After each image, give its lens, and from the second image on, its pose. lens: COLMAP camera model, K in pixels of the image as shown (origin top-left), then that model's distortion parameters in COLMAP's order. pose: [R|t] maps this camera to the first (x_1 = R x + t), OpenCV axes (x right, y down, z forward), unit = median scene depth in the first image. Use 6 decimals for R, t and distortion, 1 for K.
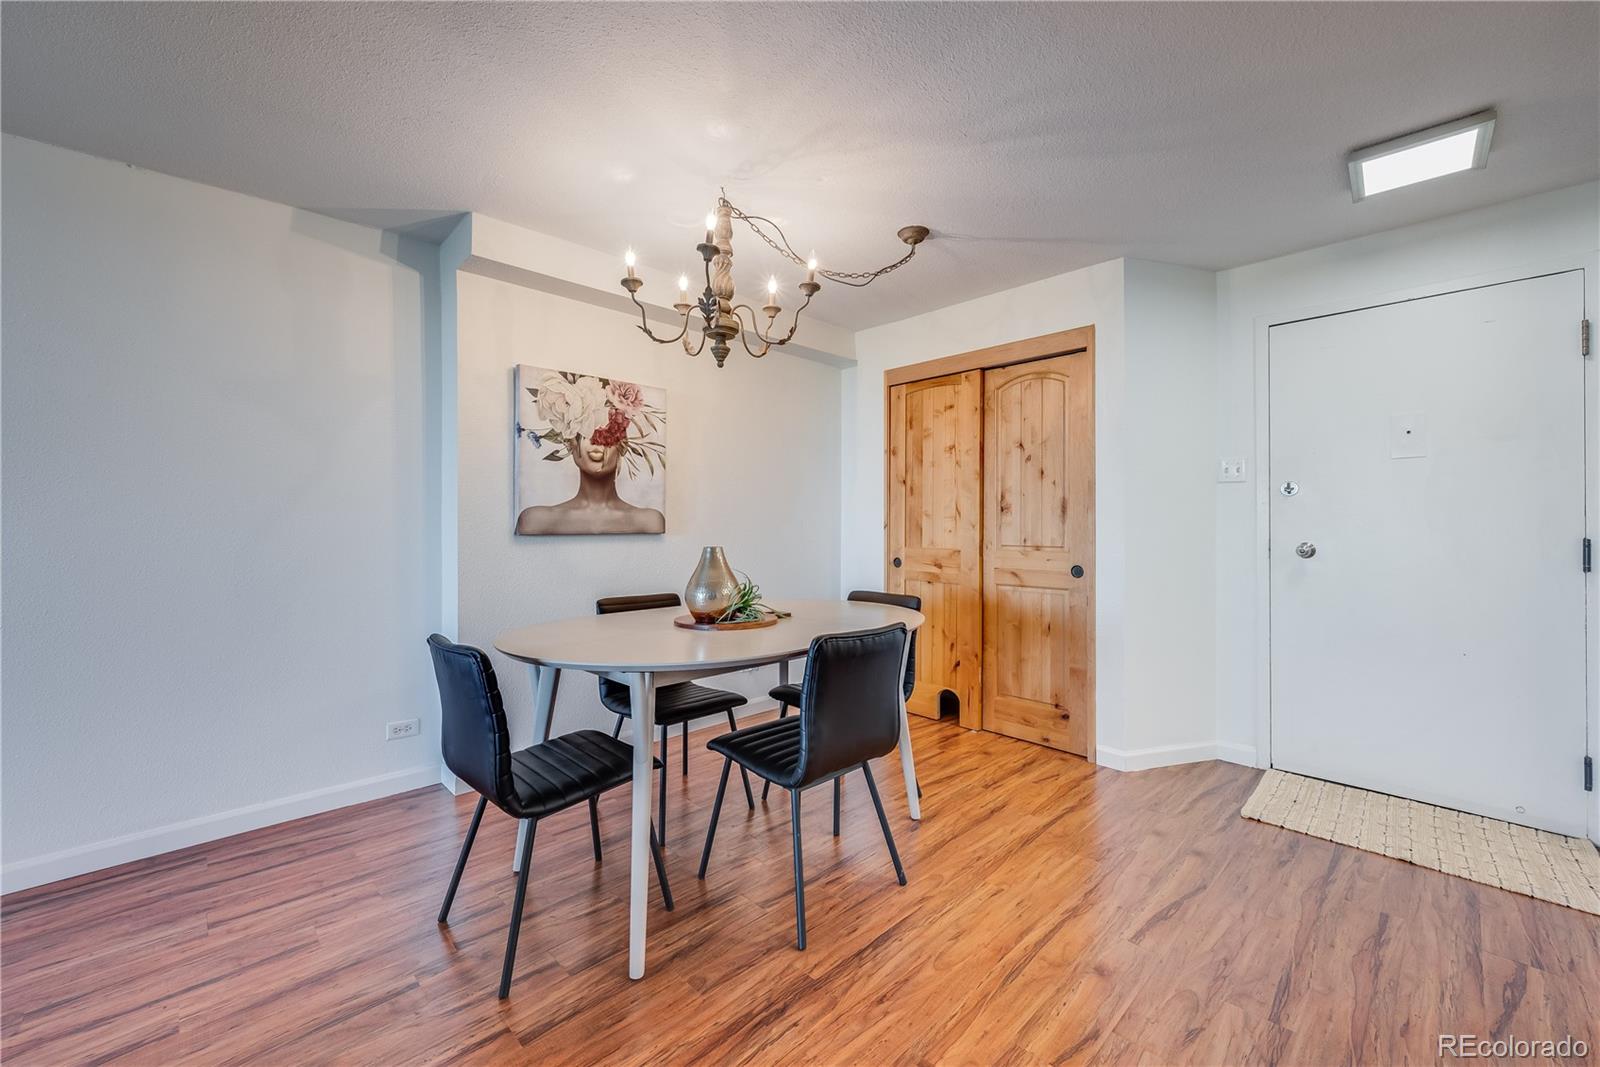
lens RADIAL K [[638.7, 0, 800.4], [0, 638.7, 524.8], [0, 0, 1]] dist [-0.001327, -0.000056]
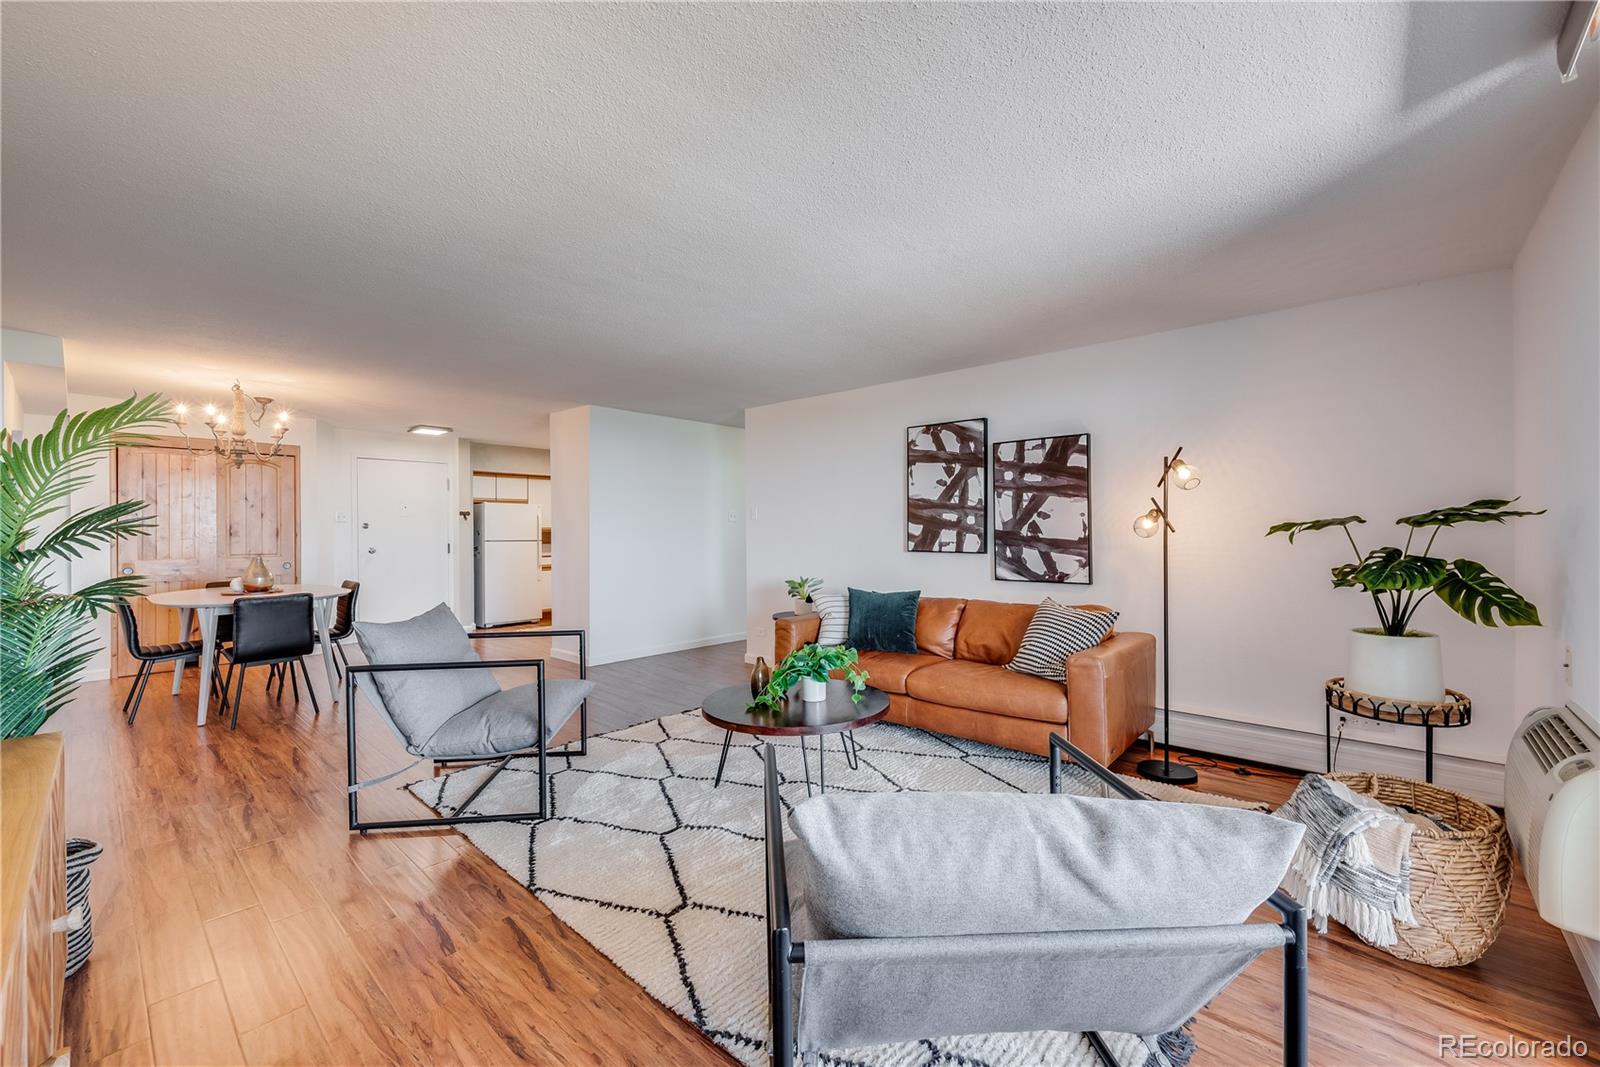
lens RADIAL K [[633.8, 0, 809.7], [0, 633.8, 537.9], [0, 0, 1]] dist [0.000385, -0.000009]
pose [[-0.087011, -0.019565, 0.996015, -1.742904], [0.004057, 0.999792, 0.019994, -0.047277], [-0.996199, 0.005781, -0.086913, -0.474458]]
